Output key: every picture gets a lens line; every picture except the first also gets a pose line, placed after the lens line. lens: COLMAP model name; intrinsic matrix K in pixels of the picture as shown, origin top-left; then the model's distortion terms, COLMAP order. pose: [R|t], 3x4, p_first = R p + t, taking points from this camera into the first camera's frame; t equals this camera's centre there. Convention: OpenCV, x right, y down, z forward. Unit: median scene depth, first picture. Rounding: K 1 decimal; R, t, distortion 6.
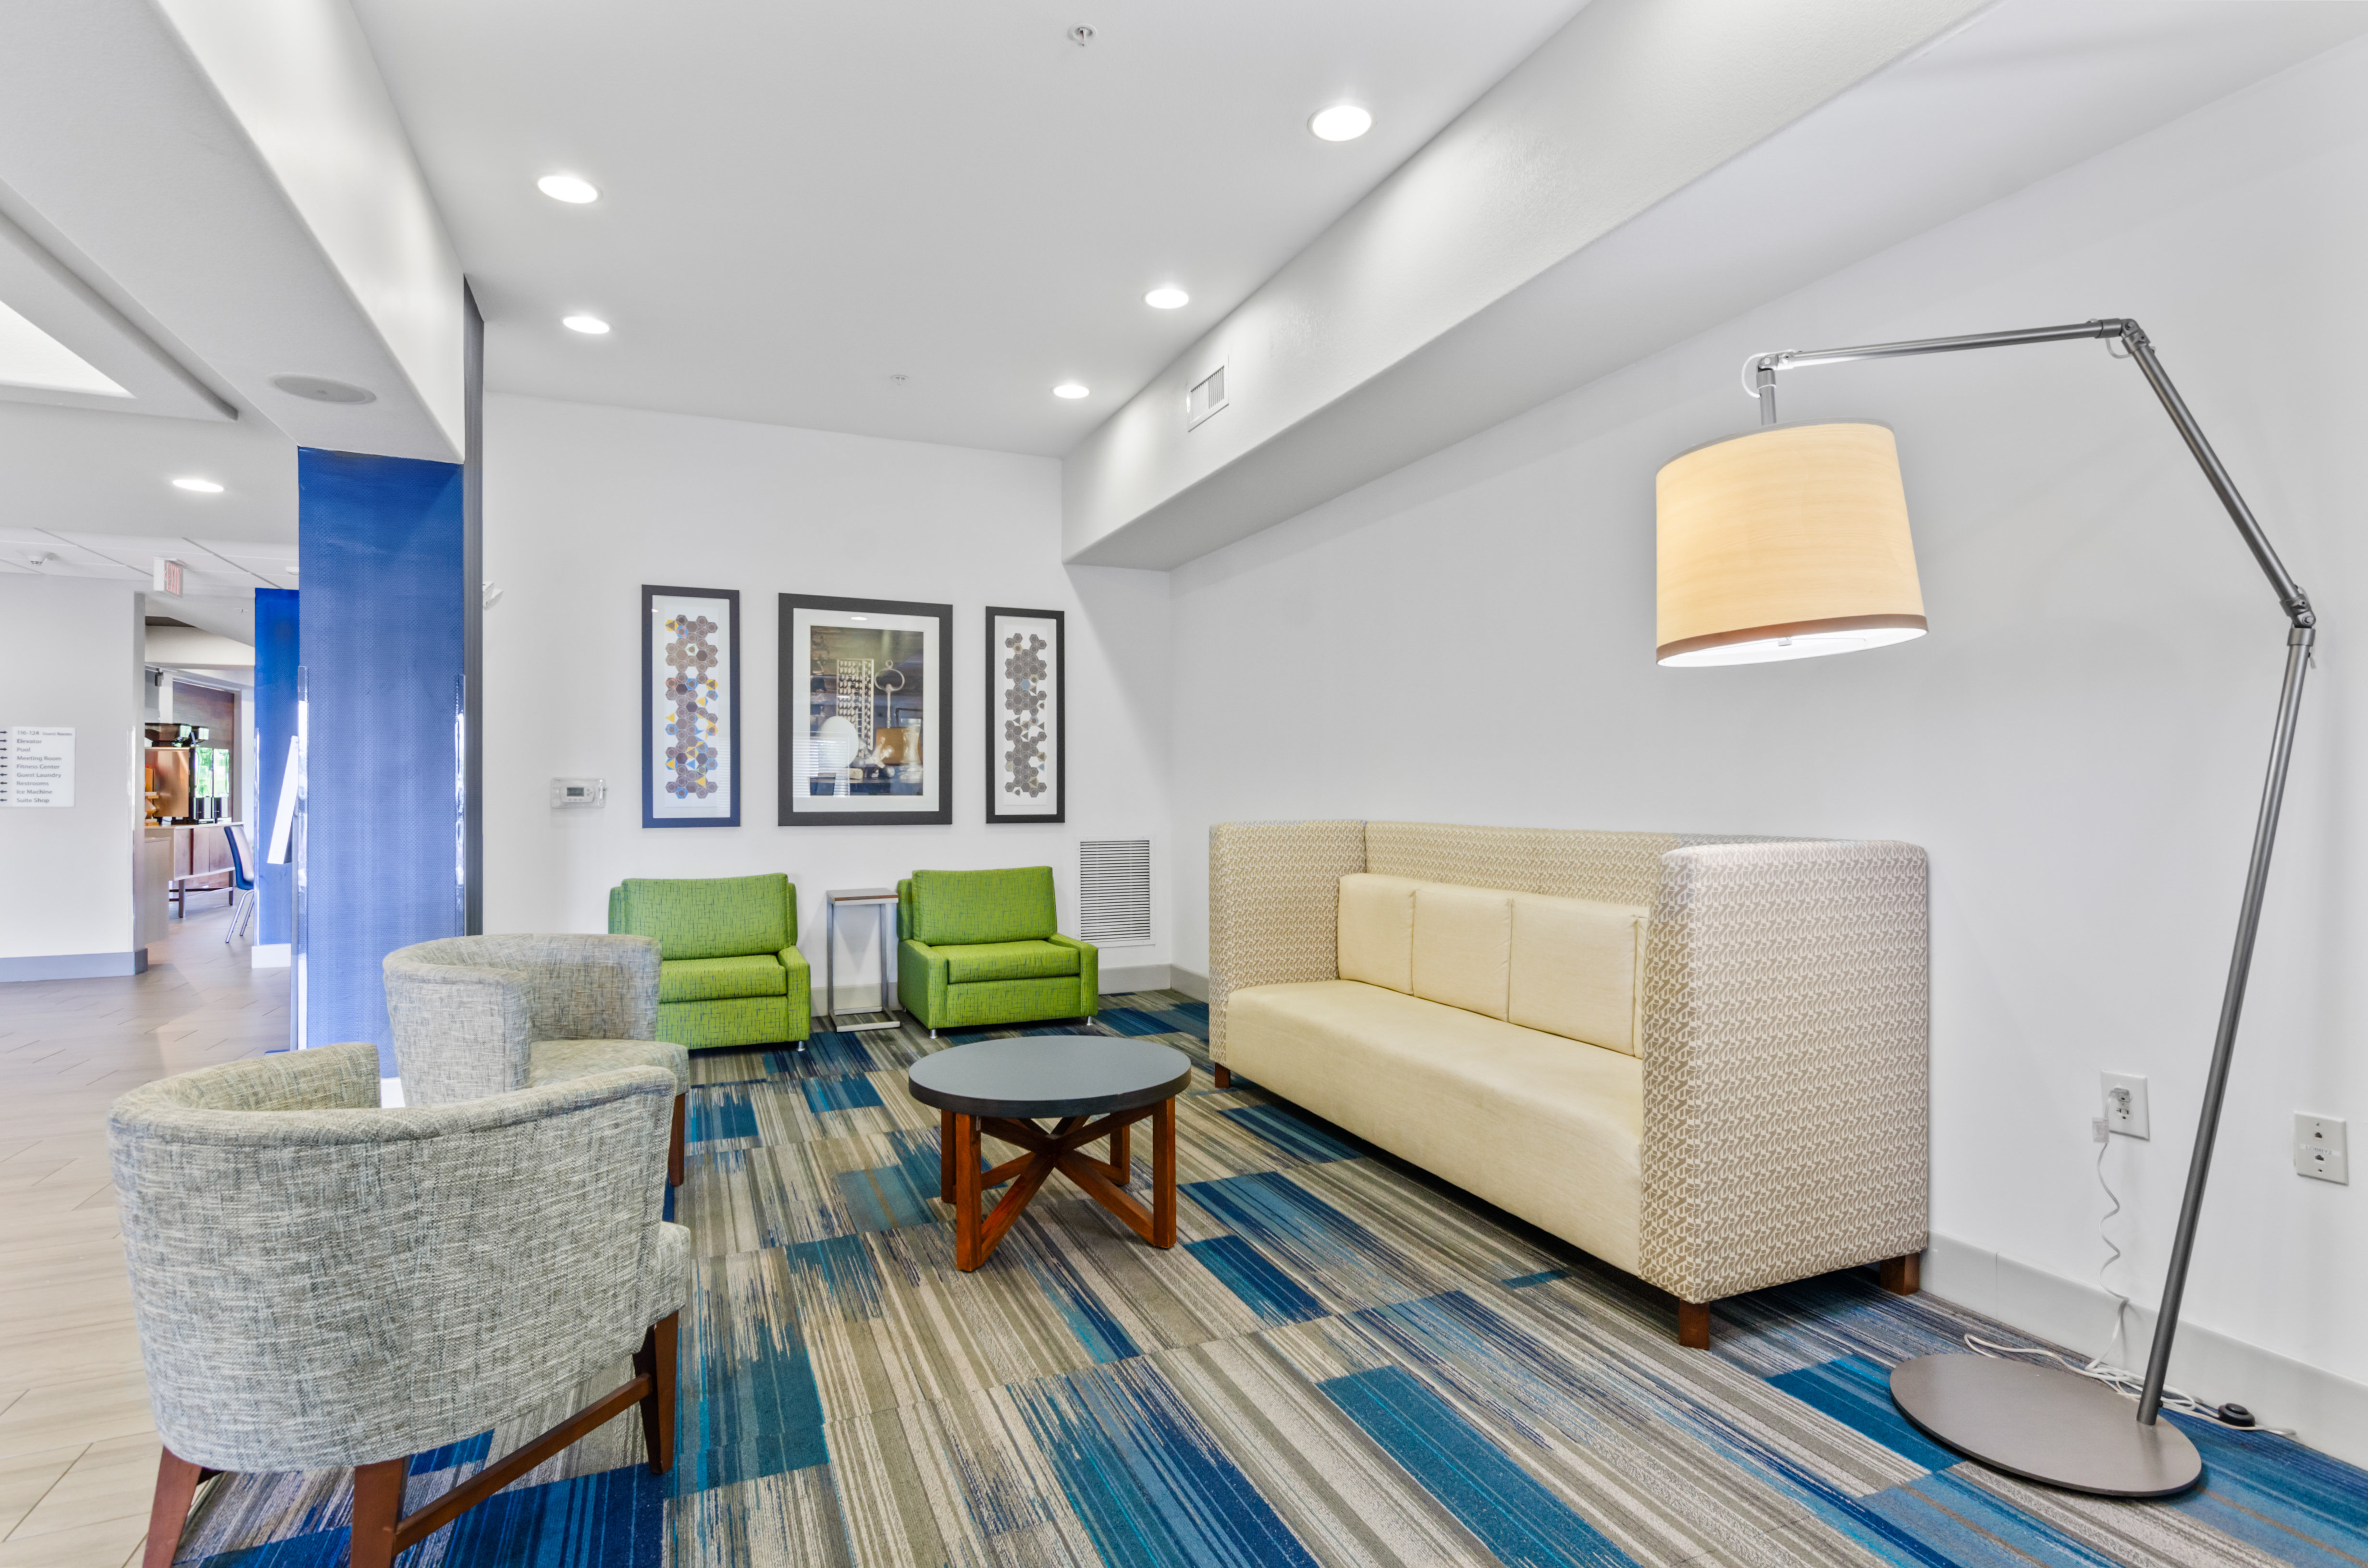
lens RADIAL K [[1135.6, 0, 1185.3], [0, 1135.6, 782.9], [0, 0, 1]] dist [-0.002663, 0.000033]
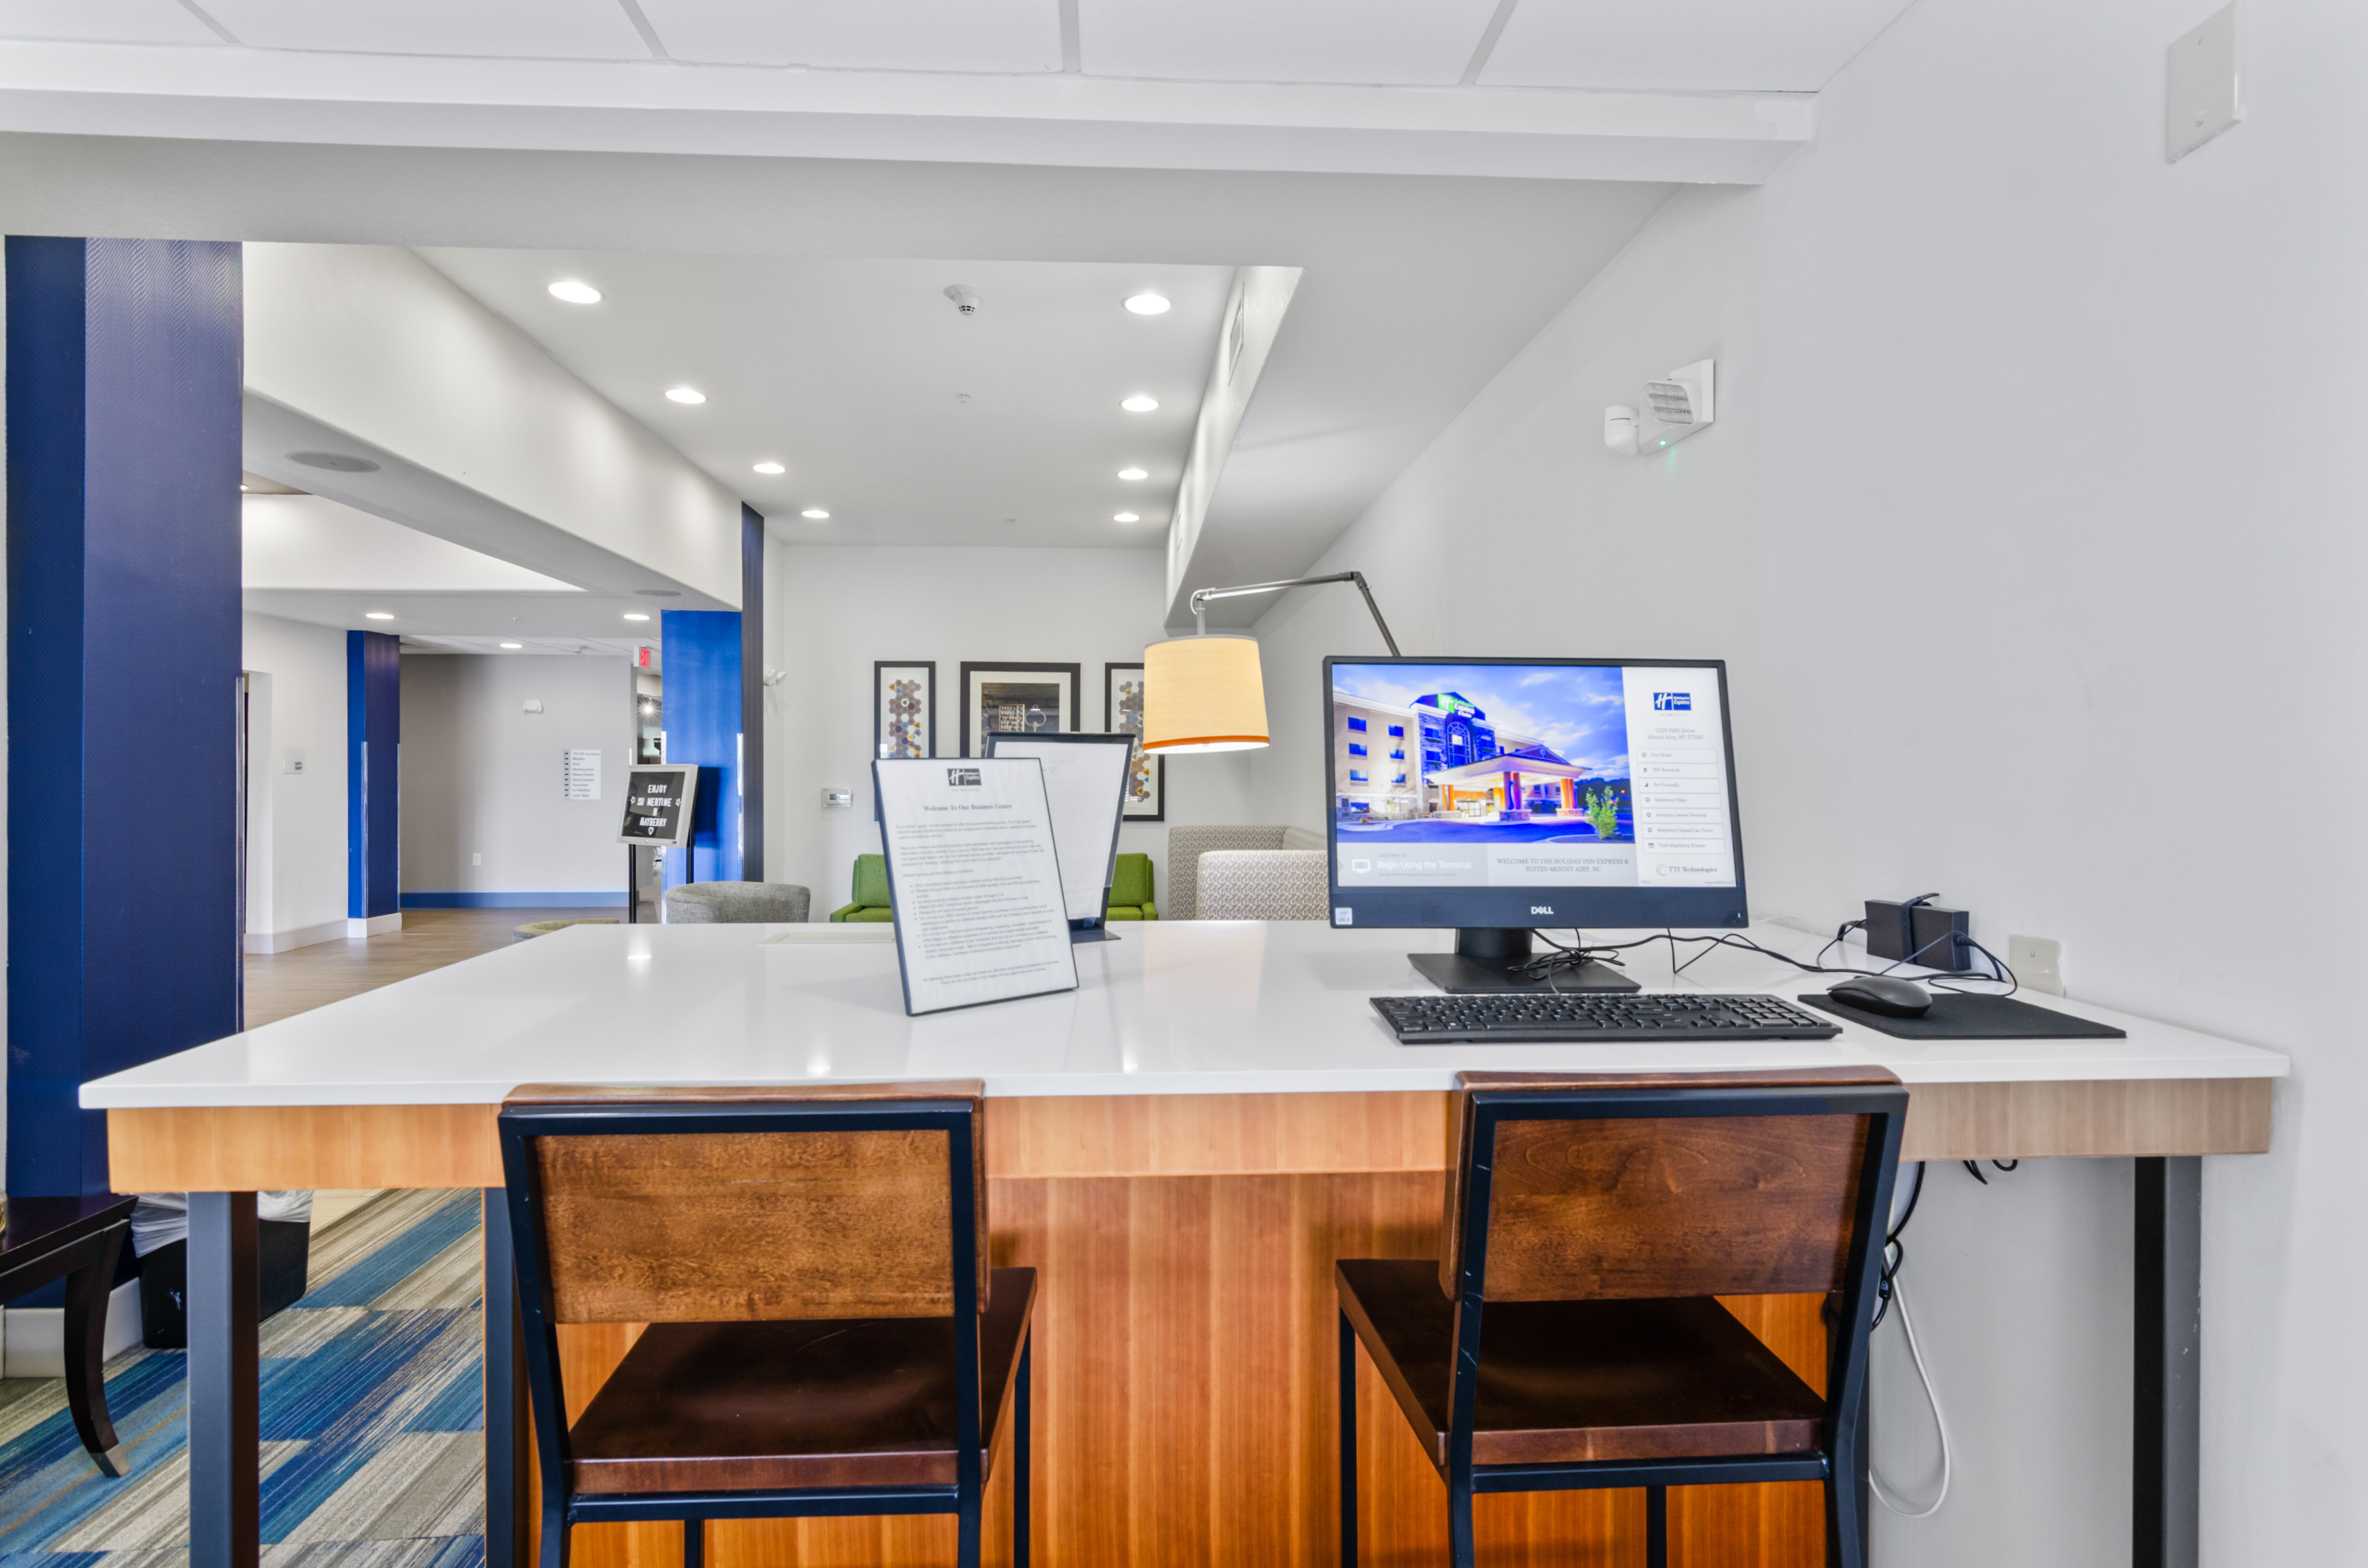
lens RADIAL K [[1135.6, 0, 1176.0], [0, 1135.6, 777.8], [0, 0, 1]] dist [-0.002663, 0.000033]
pose [[0.940741, 0.003852, -0.339104, 0.408451], [-0.000970, 0.999962, 0.008668, -0.031292], [0.339125, -0.007825, 0.940709, -0.288464]]
